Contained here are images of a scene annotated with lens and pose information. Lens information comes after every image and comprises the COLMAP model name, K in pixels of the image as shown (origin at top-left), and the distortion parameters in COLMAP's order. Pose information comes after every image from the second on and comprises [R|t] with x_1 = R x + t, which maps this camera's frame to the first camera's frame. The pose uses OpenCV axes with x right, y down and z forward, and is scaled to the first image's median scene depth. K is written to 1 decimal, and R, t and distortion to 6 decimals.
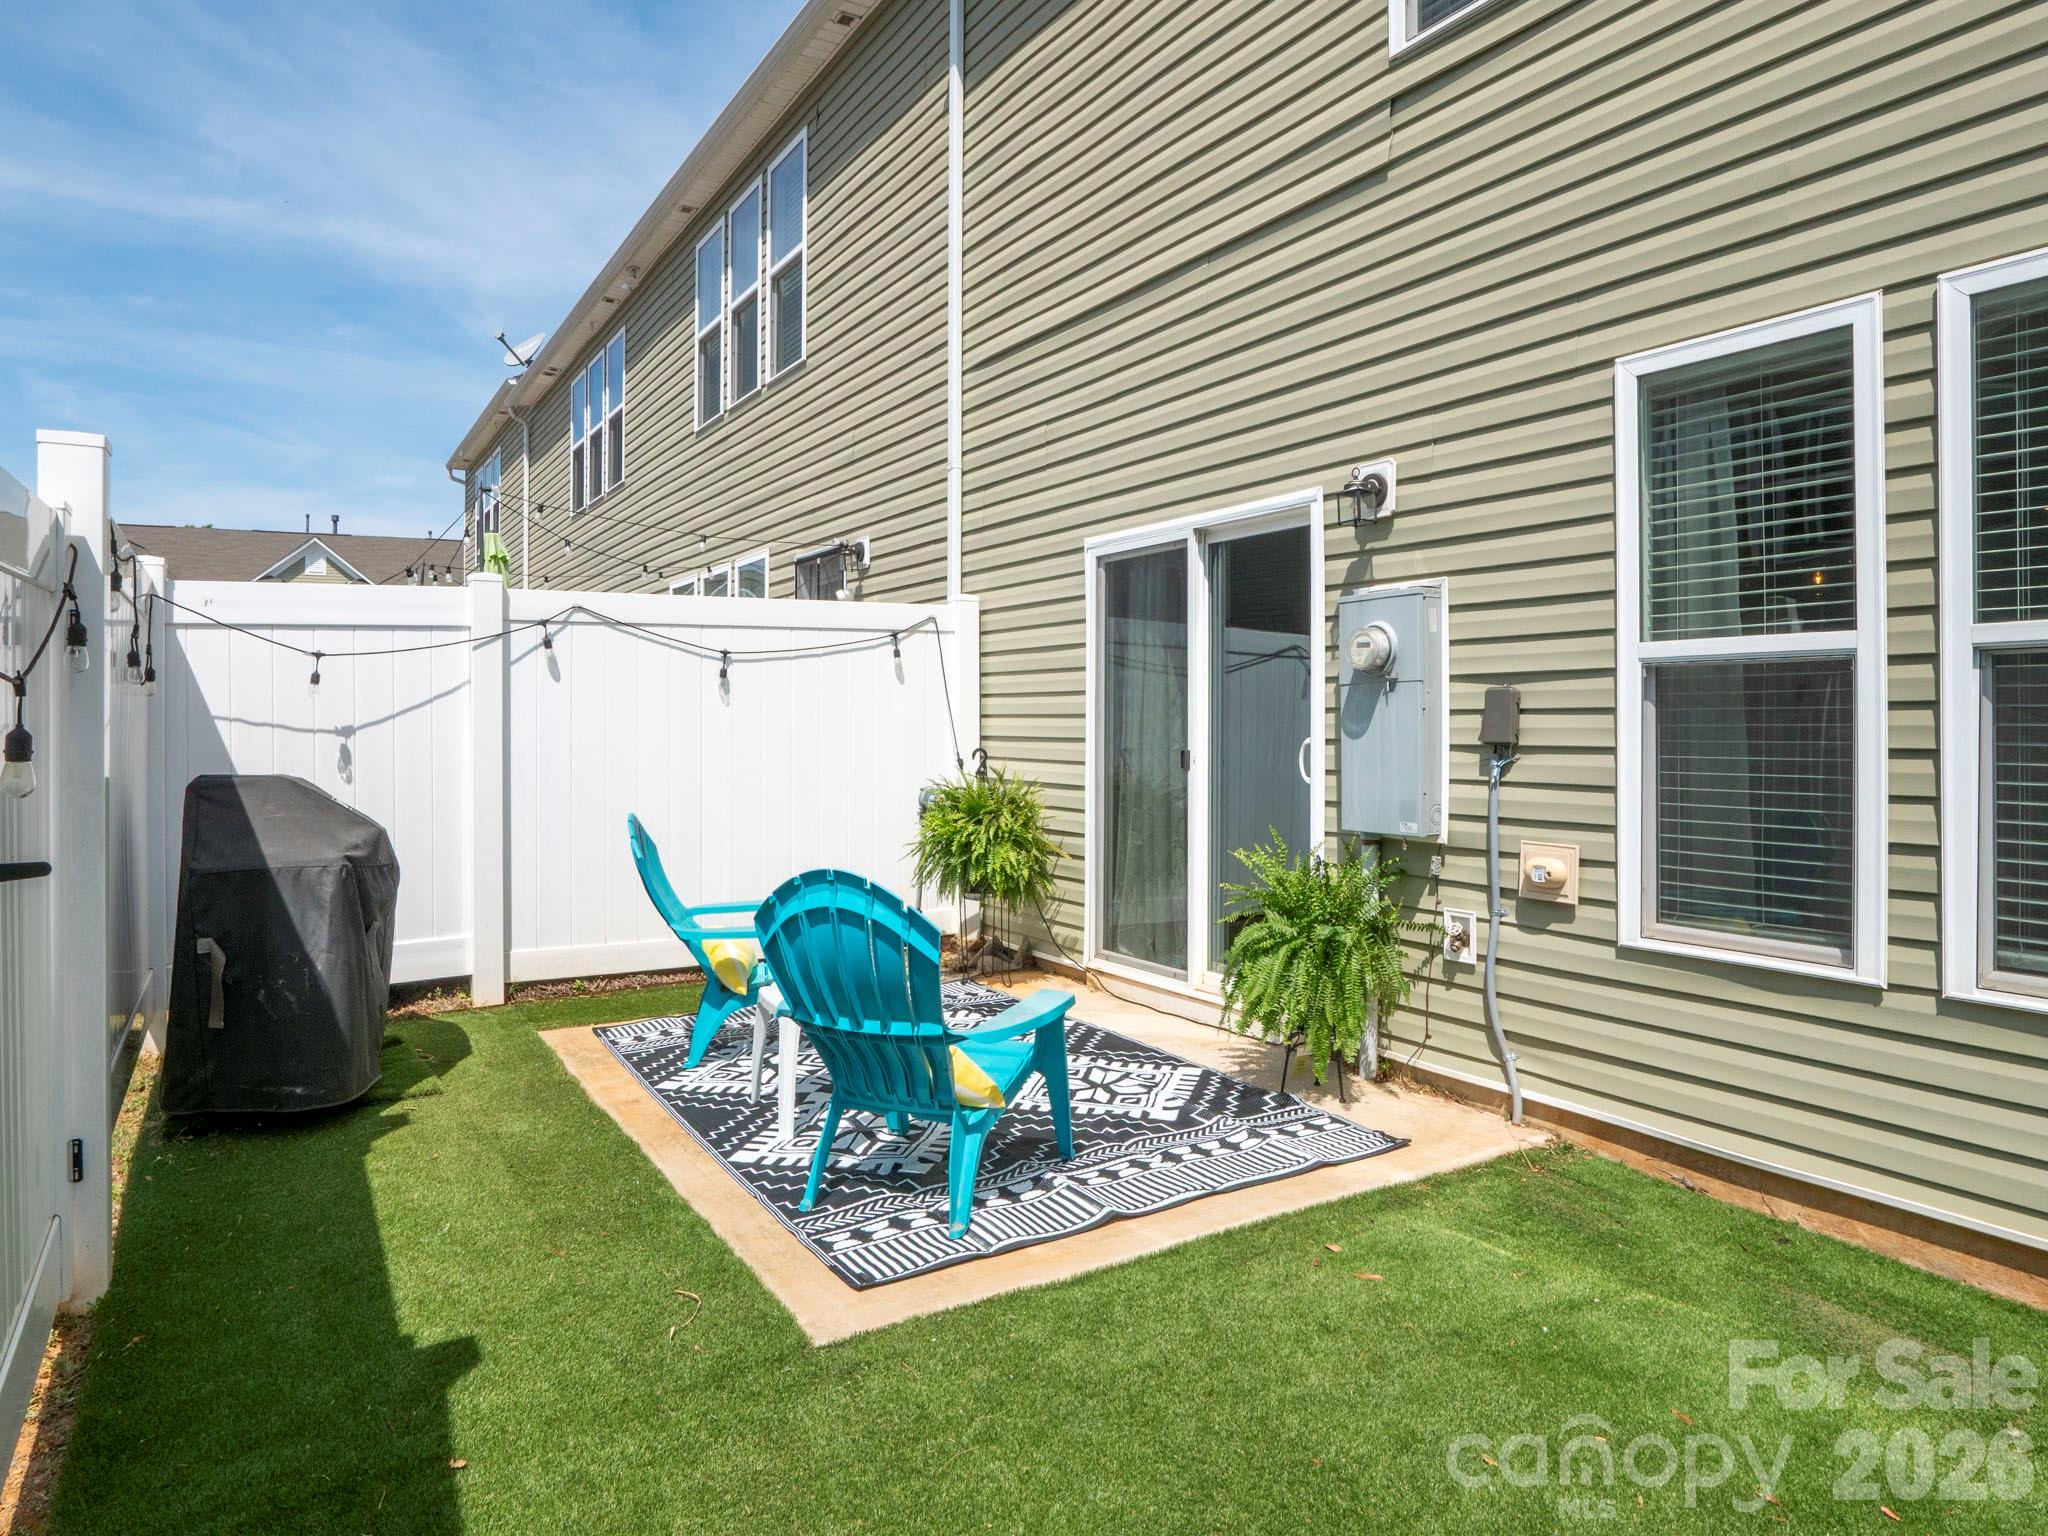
lens RADIAL K [[1201.0, 0, 1024.0], [0, 1201.0, 768.0], [0, 0, 1]] dist [-0.023409, 0.000484]
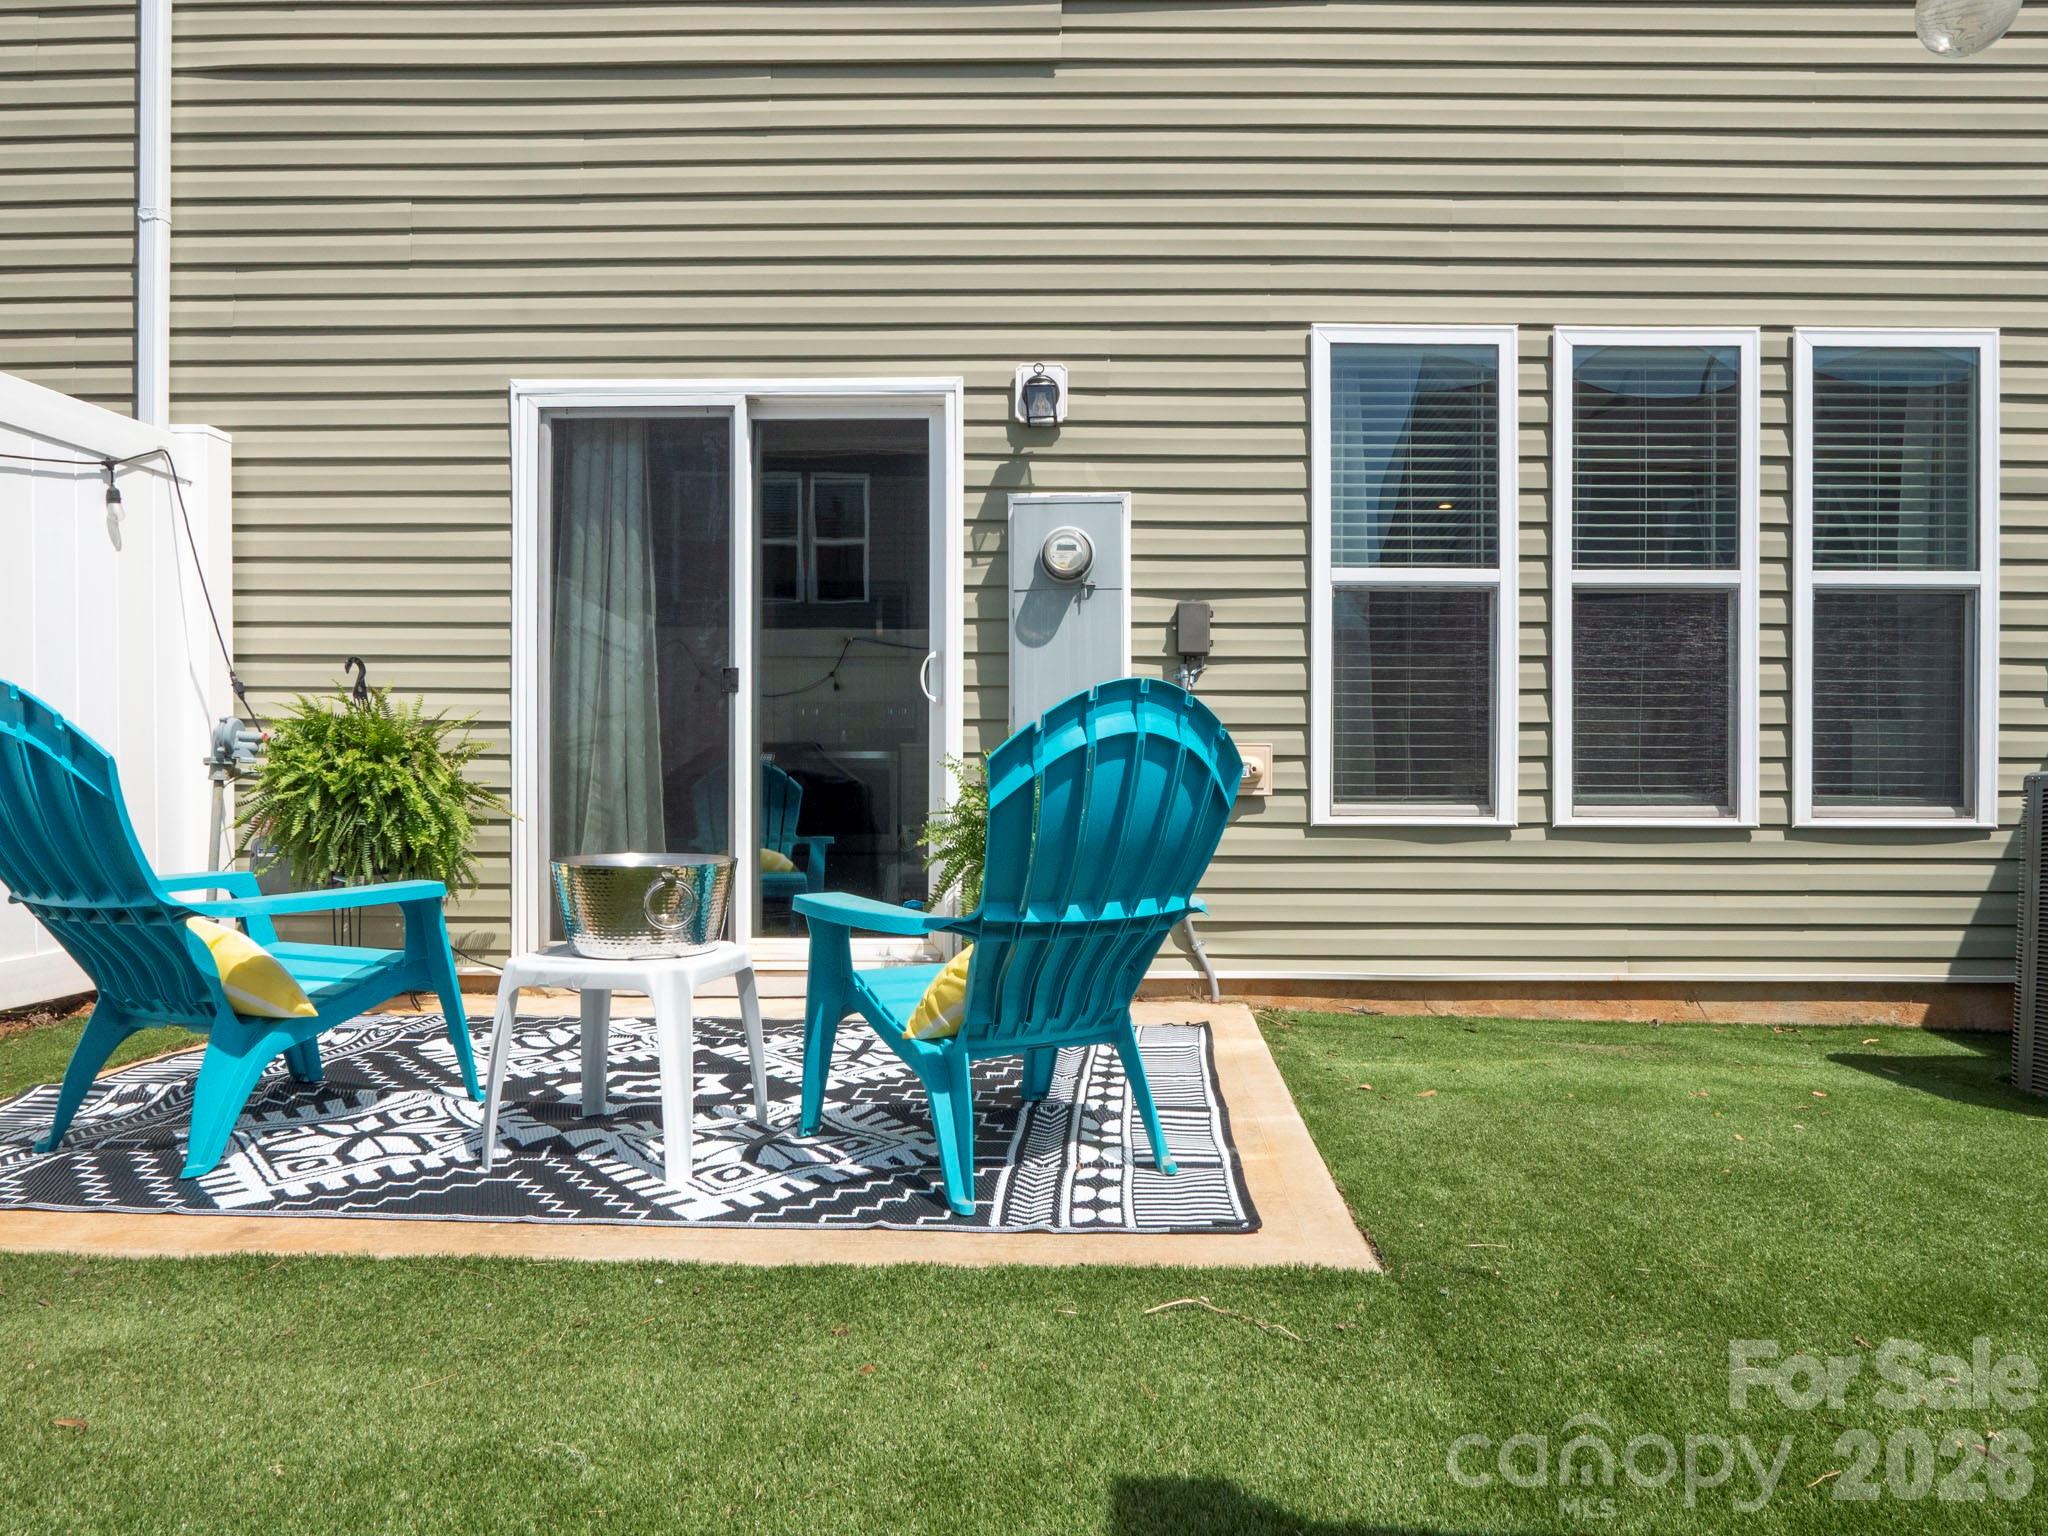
lens RADIAL K [[1220.7, 0, 1111.5], [0, 1220.7, 844.1], [0, 0, 1]] dist [-0.028216, 0.004357]
pose [[0.557566, -0.035270, 0.829383, -0.588580], [0.019214, 0.999378, 0.029583, 0.122422], [-0.829910, -0.000559, 0.557897, 0.469374]]
